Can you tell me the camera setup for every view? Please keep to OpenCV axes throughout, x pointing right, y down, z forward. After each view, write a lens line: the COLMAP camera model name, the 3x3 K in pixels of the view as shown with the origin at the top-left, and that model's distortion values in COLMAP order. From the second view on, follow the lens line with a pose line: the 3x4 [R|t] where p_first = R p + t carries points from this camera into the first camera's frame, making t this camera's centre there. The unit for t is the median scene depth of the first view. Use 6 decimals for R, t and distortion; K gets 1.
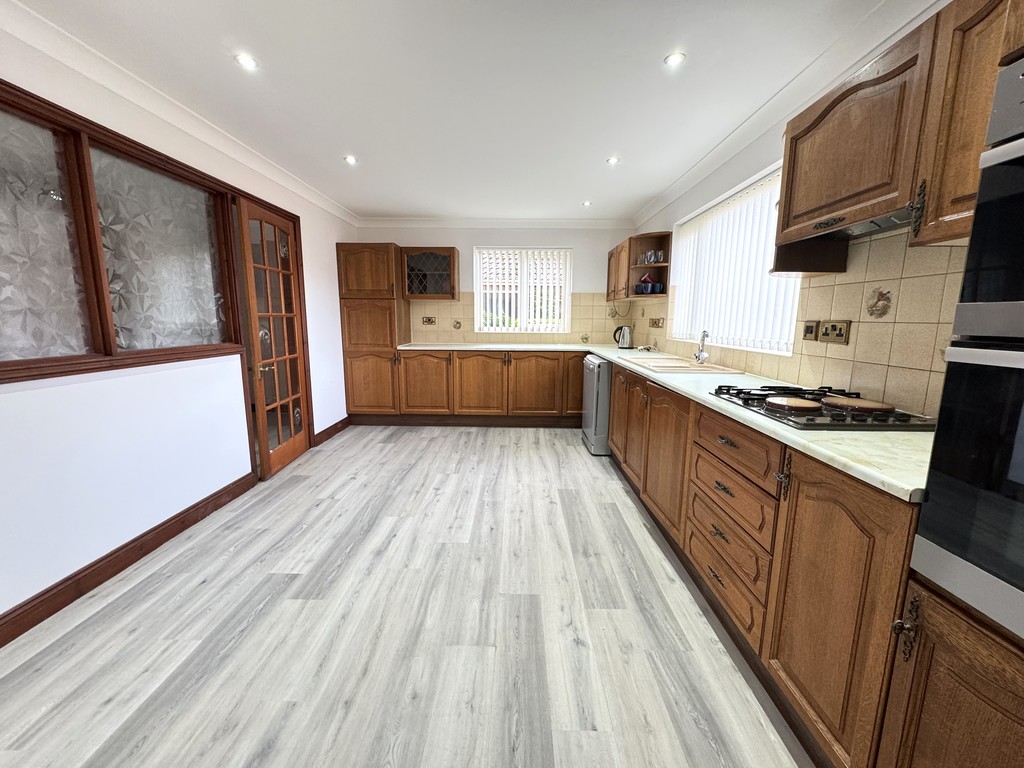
lens RADIAL K [[406.8, 0, 512.3], [0, 406.8, 383.6], [0, 0, 1]] dist [-0.001948, 0.000586]
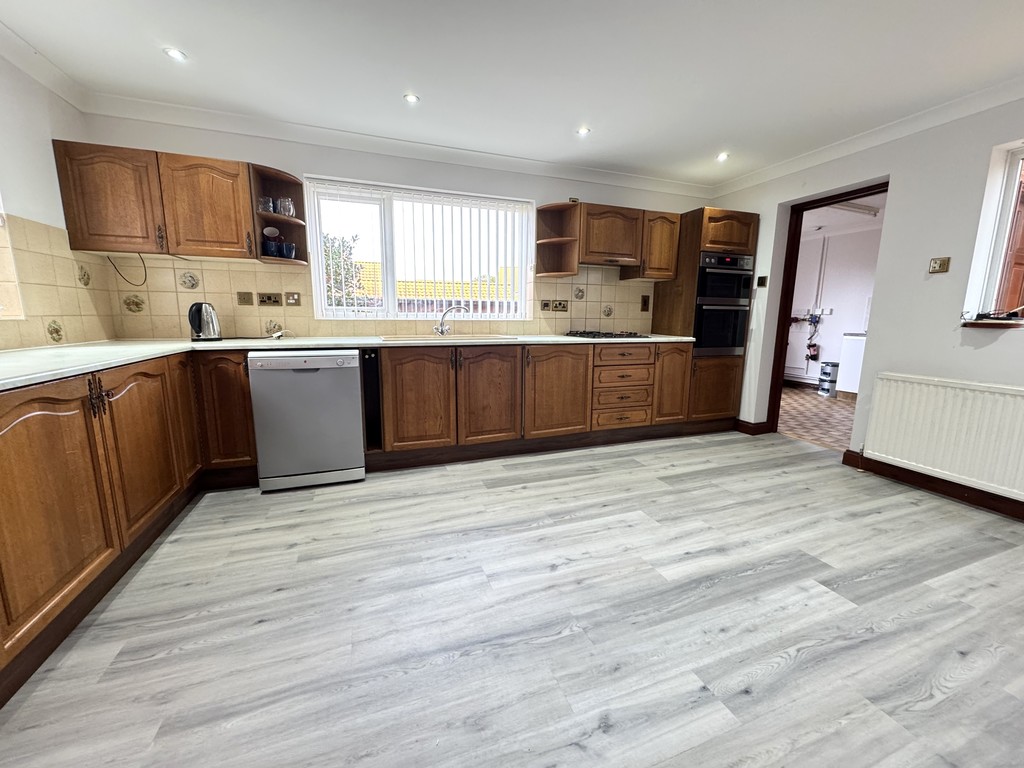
lens RADIAL K [[406.8, 0, 513.8], [0, 406.8, 382.7], [0, 0, 1]] dist [-0.001948, 0.000586]
pose [[-0.363250, -0.163886, 0.917165, -0.884995], [0.136325, 0.964464, 0.226330, -0.198276], [-0.921664, 0.207247, -0.328000, 1.568654]]
